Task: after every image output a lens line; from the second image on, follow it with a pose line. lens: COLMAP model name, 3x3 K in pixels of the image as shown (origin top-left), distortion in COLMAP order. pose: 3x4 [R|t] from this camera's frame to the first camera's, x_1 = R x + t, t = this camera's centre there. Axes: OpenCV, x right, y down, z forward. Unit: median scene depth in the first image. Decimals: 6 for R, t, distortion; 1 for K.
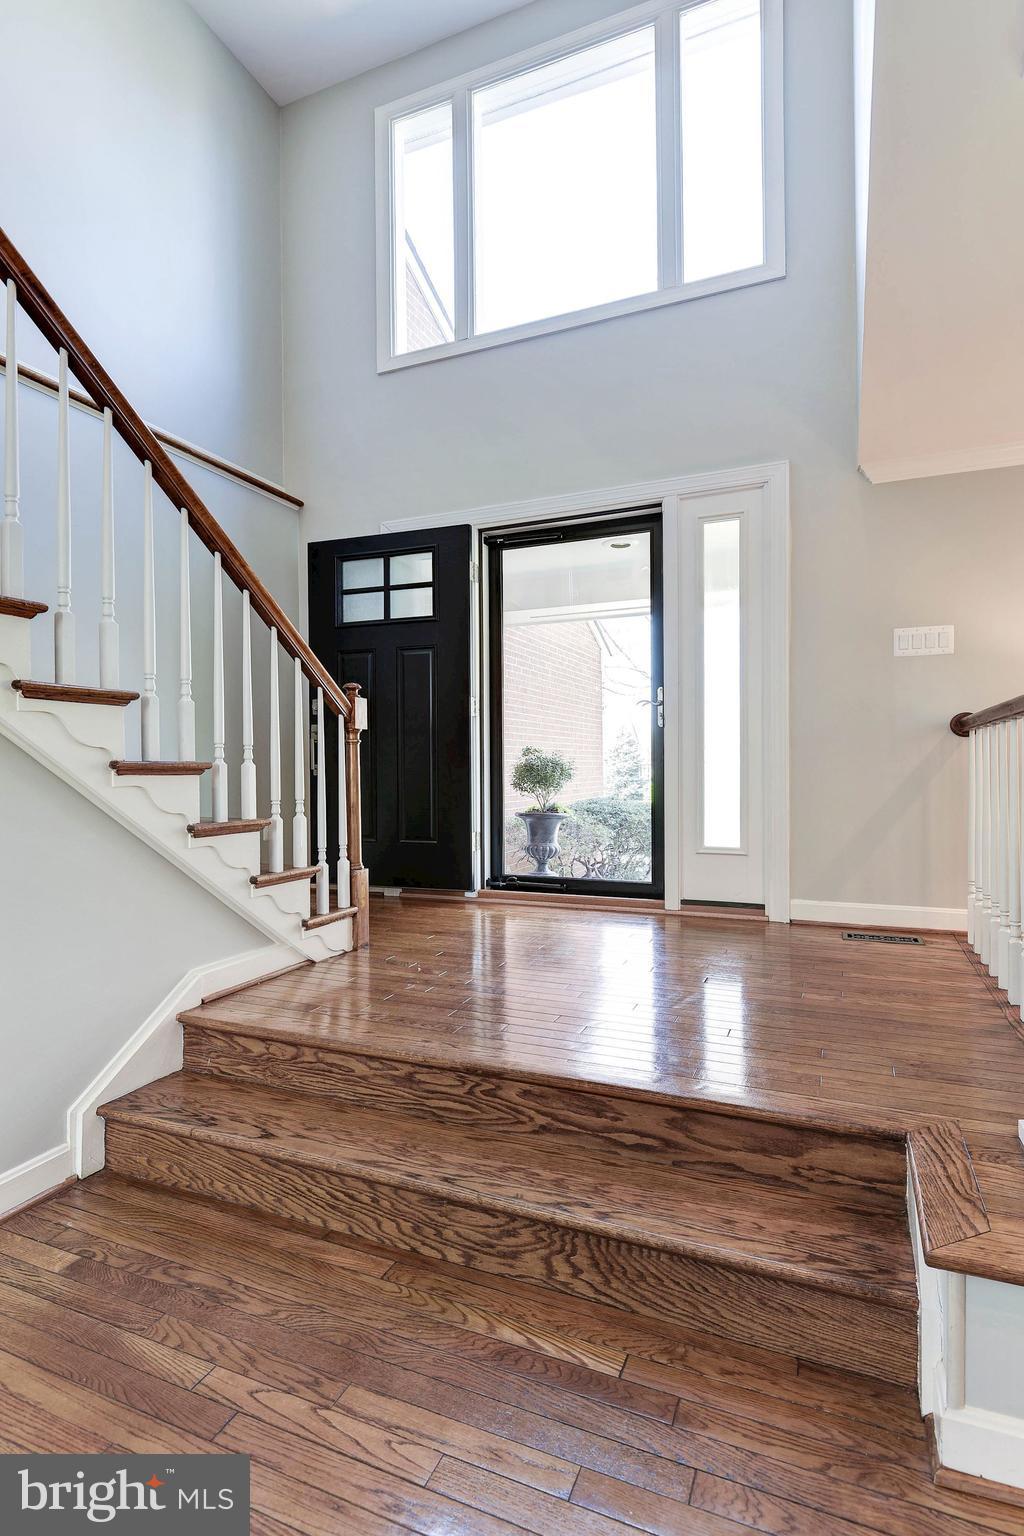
lens RADIAL K [[690.0, 0, 511.8], [0, 690.0, 765.9], [0, 0, 1]] dist [0.000704, 0.000030]
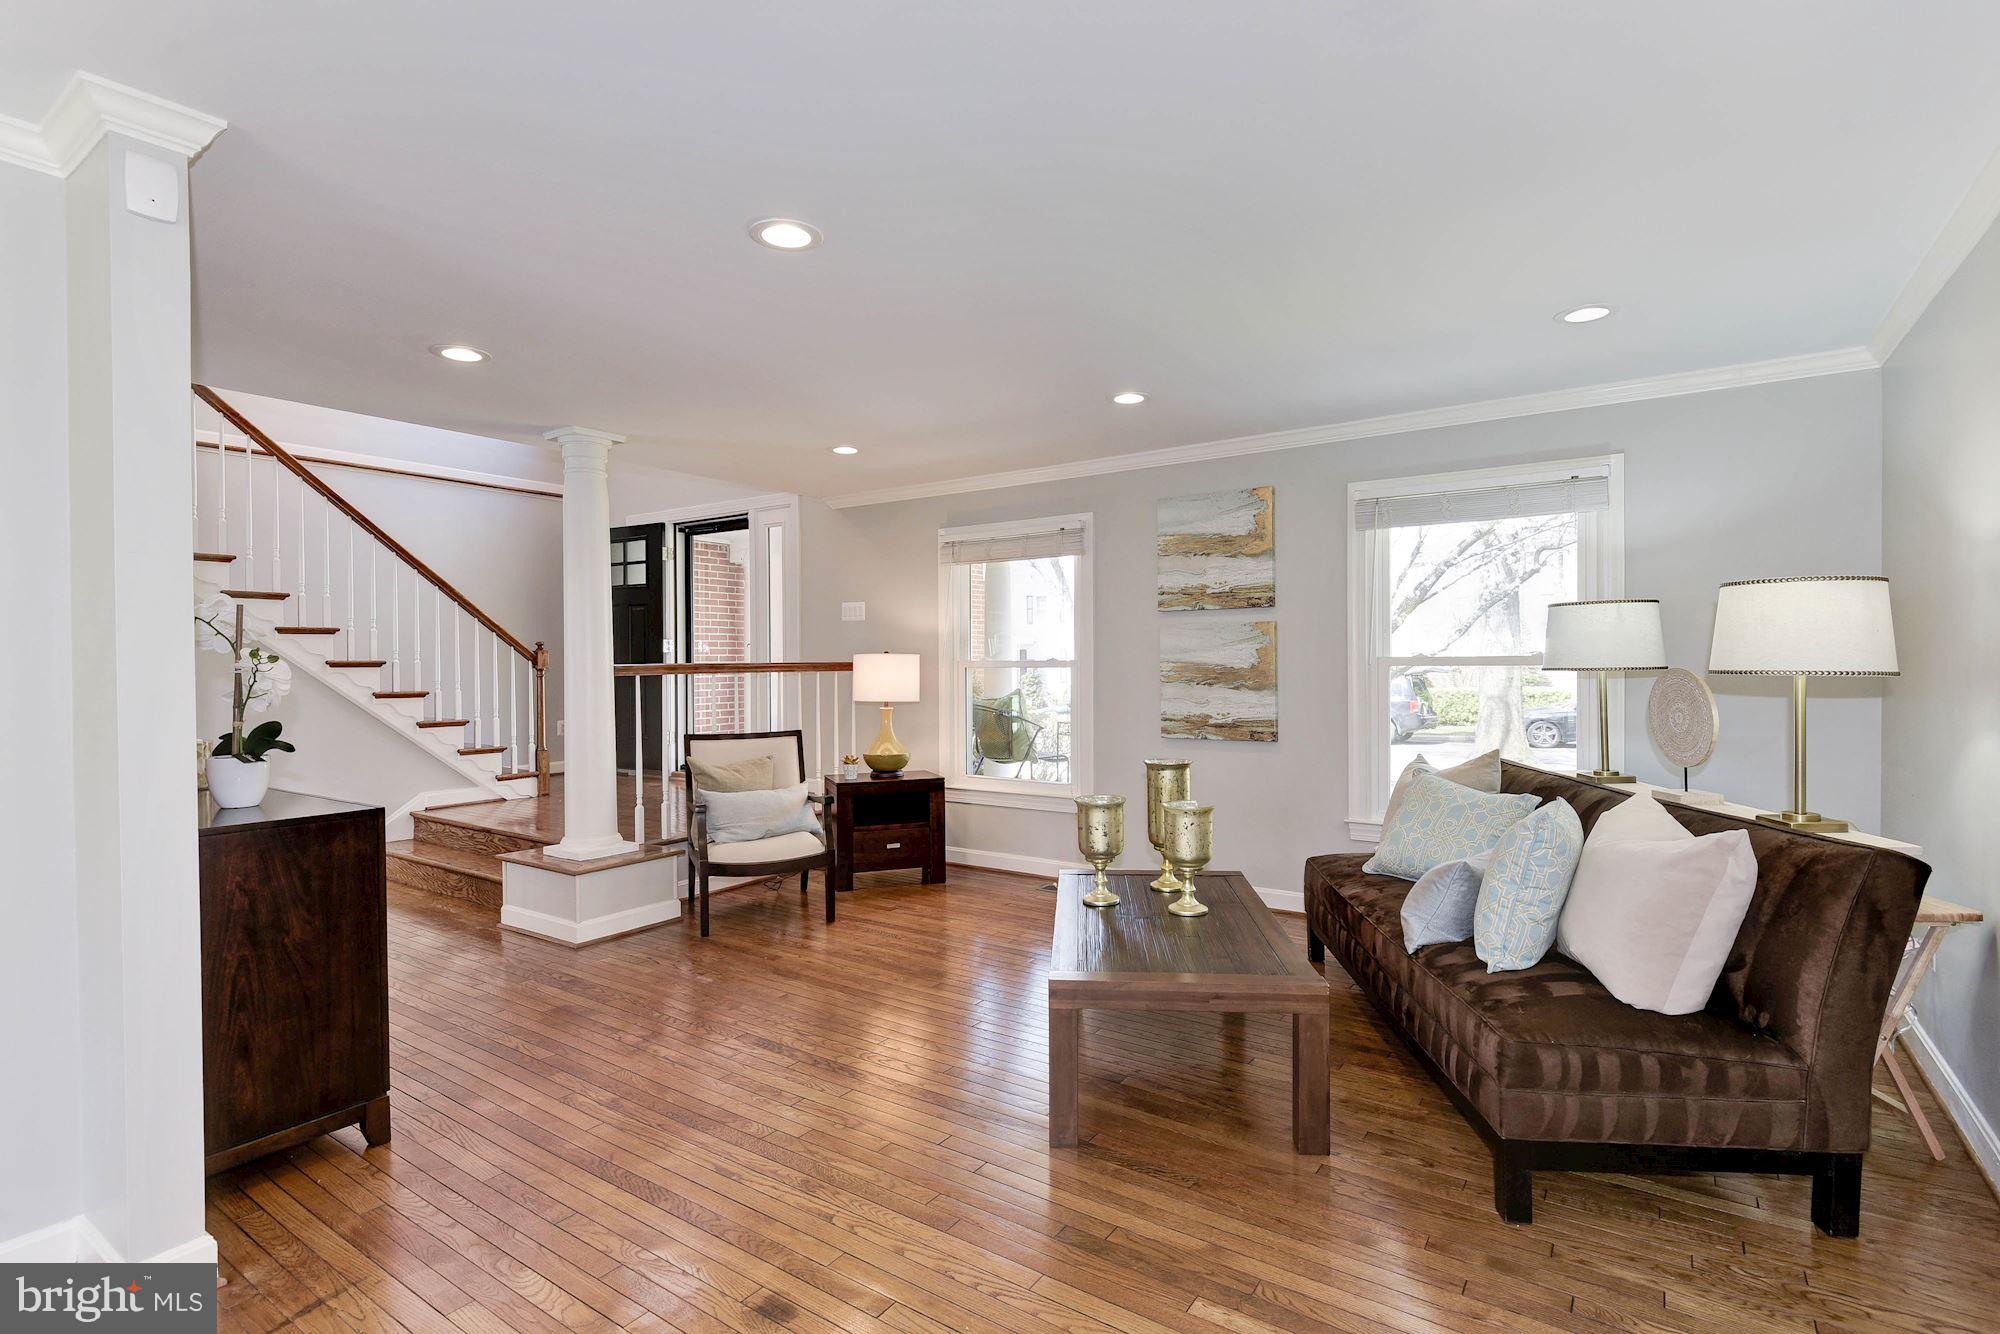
lens RADIAL K [[921.9, 0, 992.0], [0, 921.9, 655.6], [0, 0, 1]] dist [-0.008055, -0.001805]
pose [[0.971164, -0.006242, -0.238330, 1.066931], [0.005885, 0.999980, -0.002211, -0.056340], [0.238339, 0.000745, 0.971182, -0.723882]]
